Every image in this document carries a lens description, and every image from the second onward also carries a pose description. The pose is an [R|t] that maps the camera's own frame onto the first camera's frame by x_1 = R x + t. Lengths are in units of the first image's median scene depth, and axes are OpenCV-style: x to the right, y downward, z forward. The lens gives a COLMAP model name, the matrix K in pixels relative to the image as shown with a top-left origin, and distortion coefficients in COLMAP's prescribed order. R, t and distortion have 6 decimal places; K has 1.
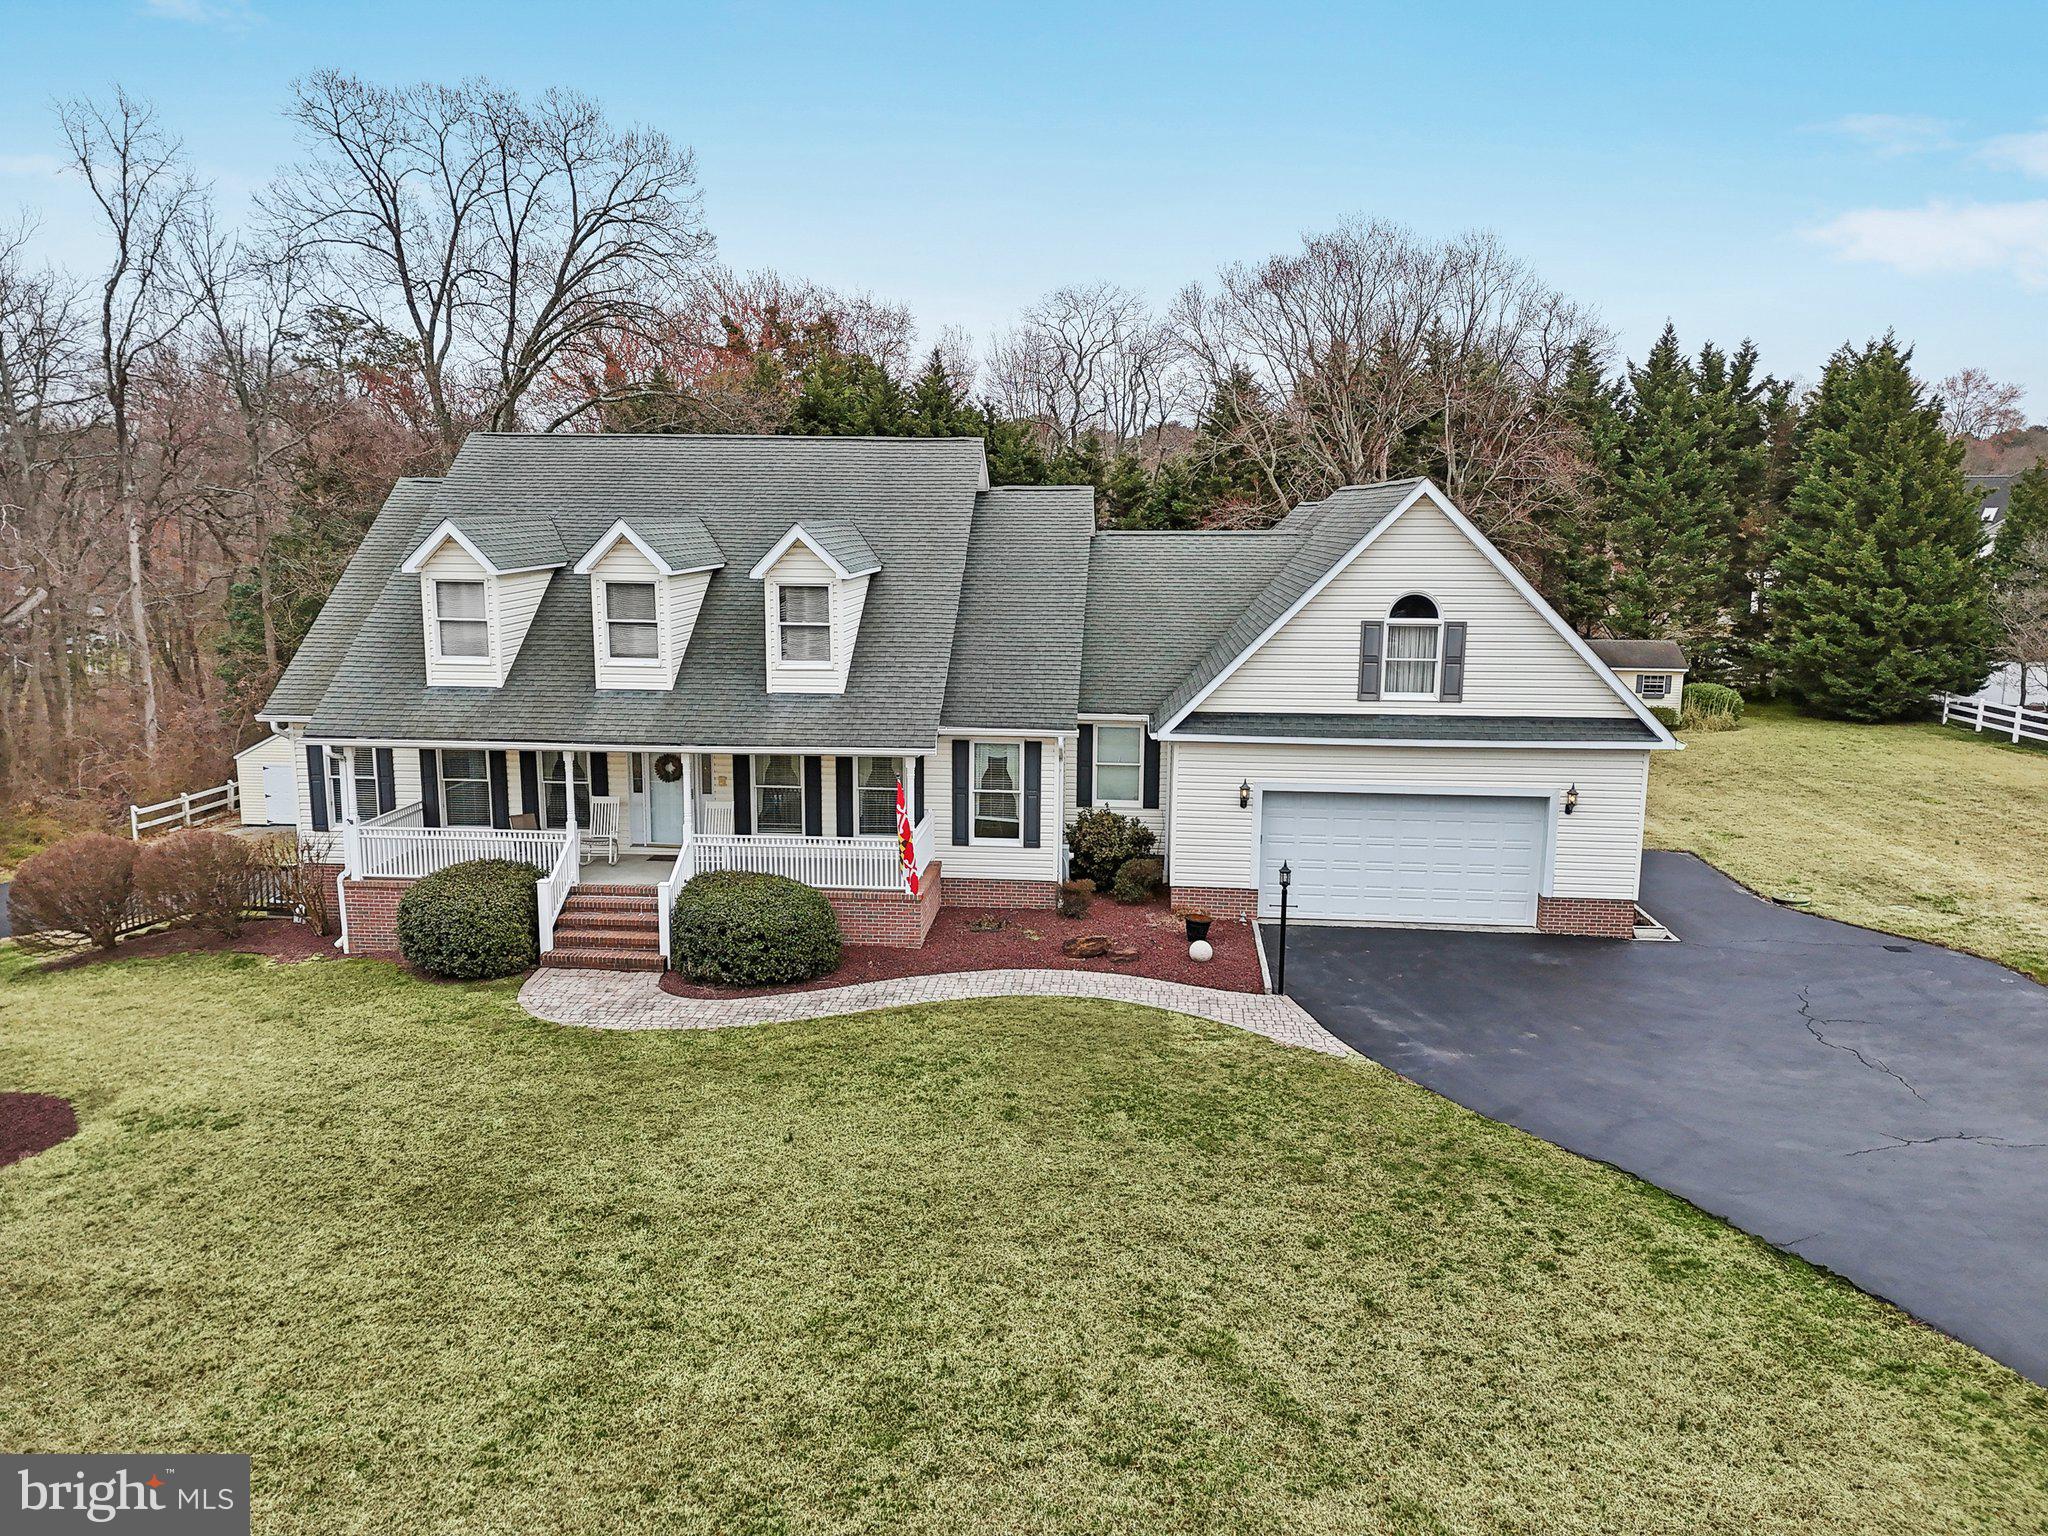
lens RADIAL K [[1523.8, 0, 1023.8], [0, 1523.8, 759.8], [0, 0, 1]] dist [0.085196, -0.088283]
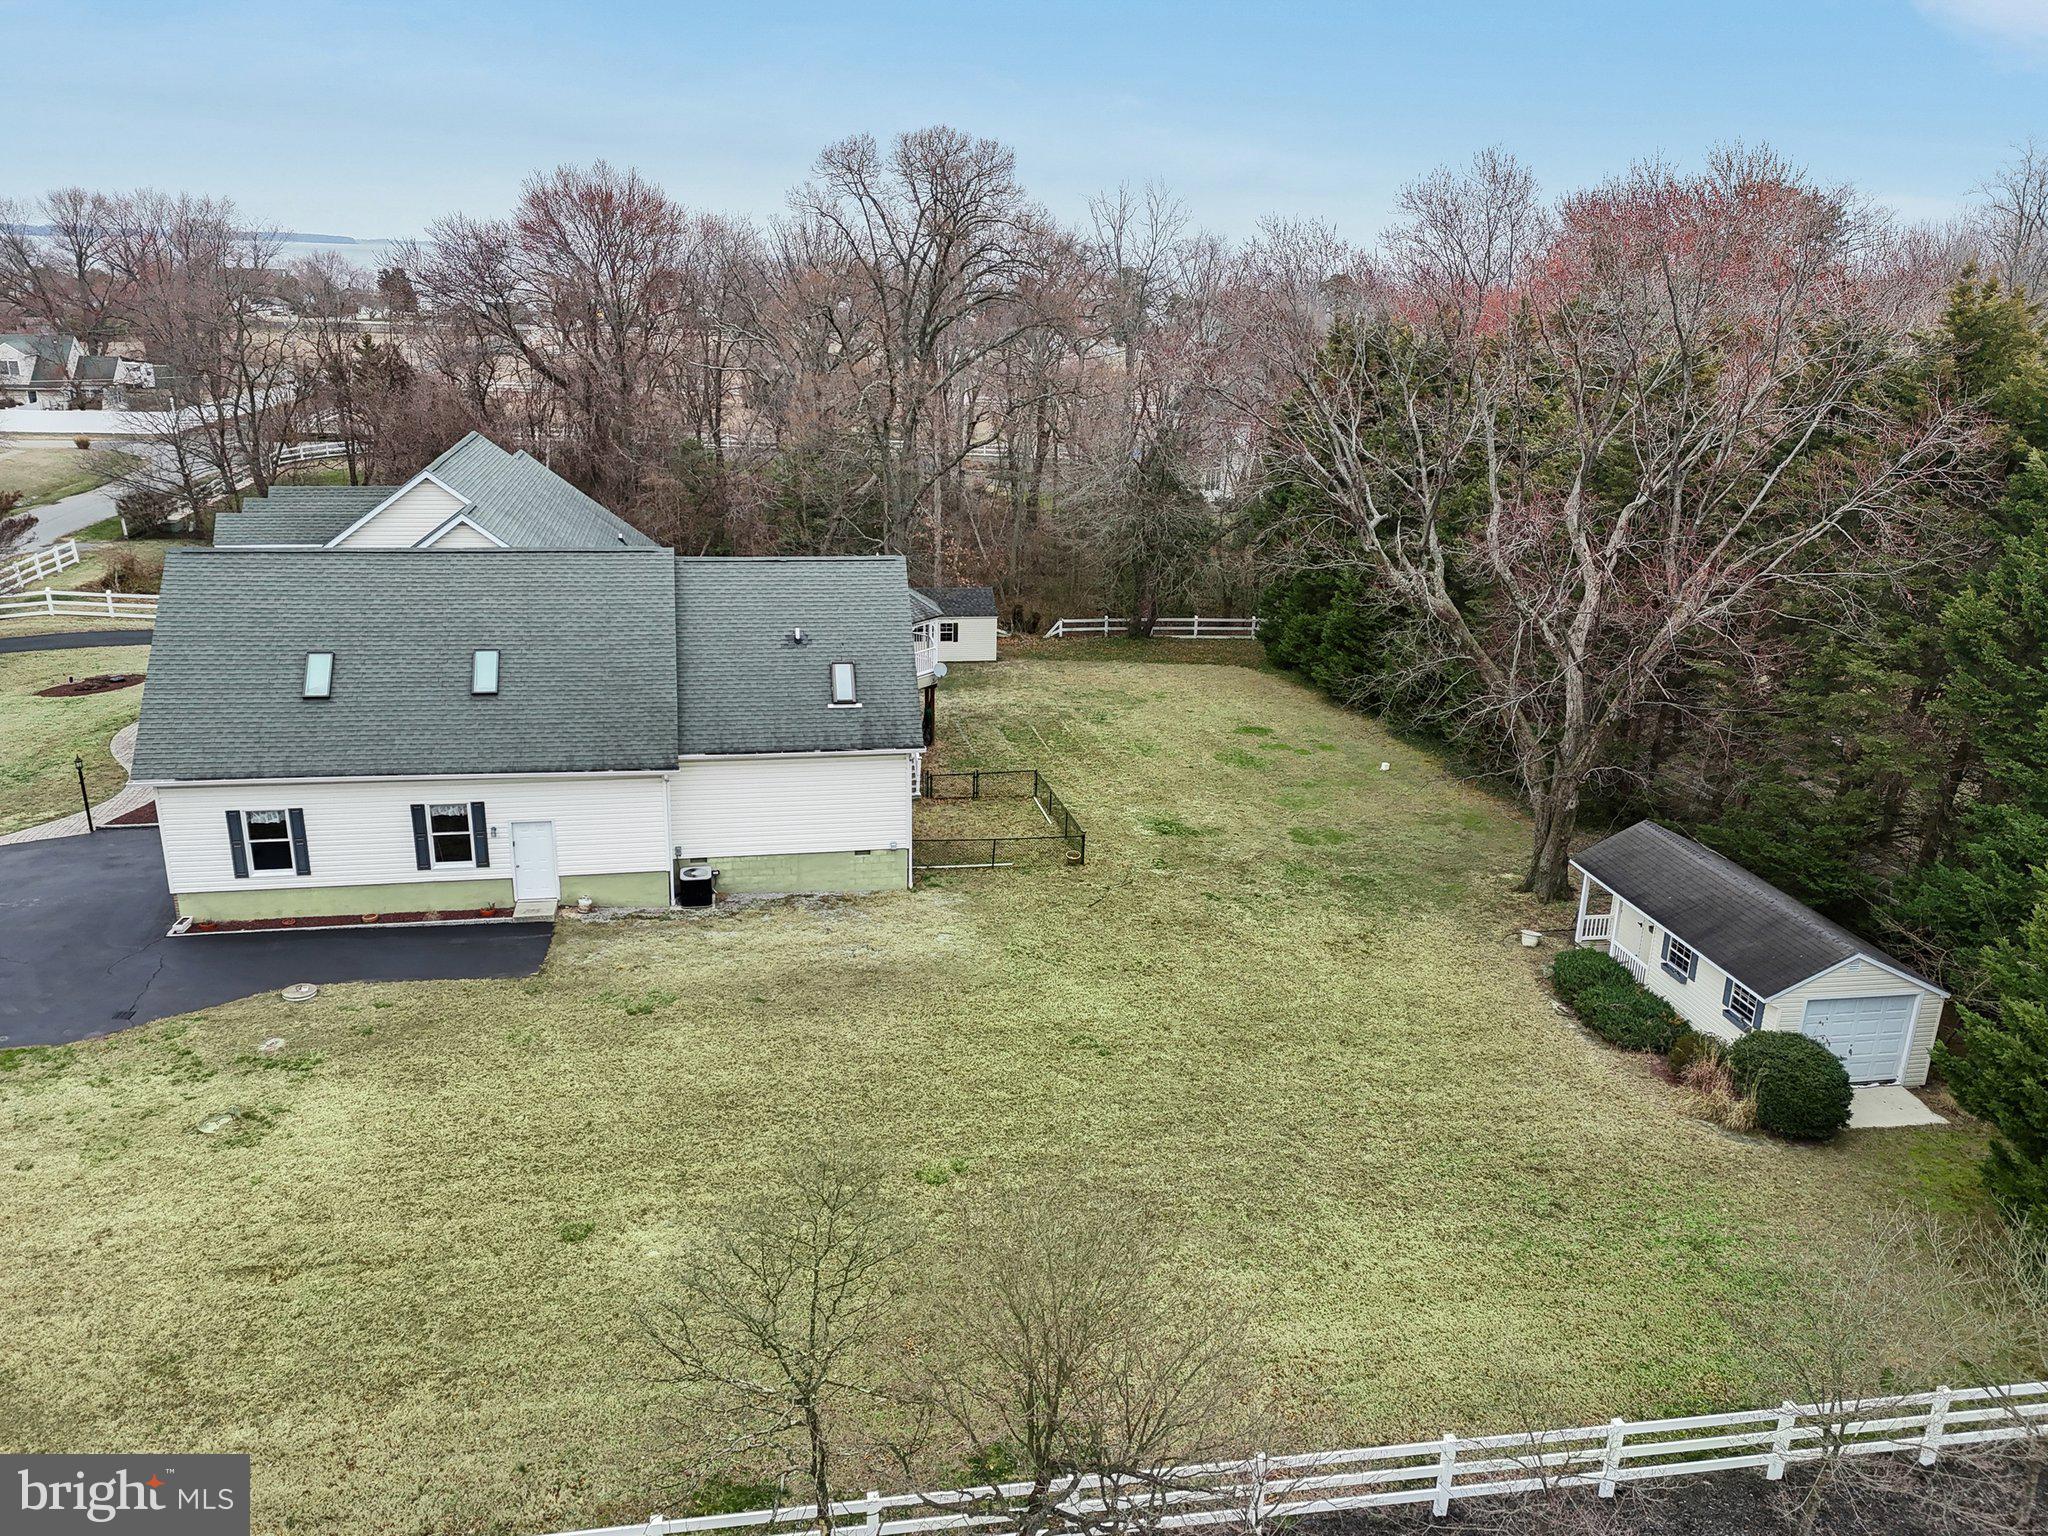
lens RADIAL K [[1523.8, 0, 1023.8], [0, 1523.8, 759.8], [0, 0, 1]] dist [0.085196, -0.088283]
pose [[0.270176, 0.293981, -0.916832, 1.845698], [-0.181032, 0.950772, 0.251516, -0.500373], [0.945639, 0.098022, 0.310096, 1.318635]]
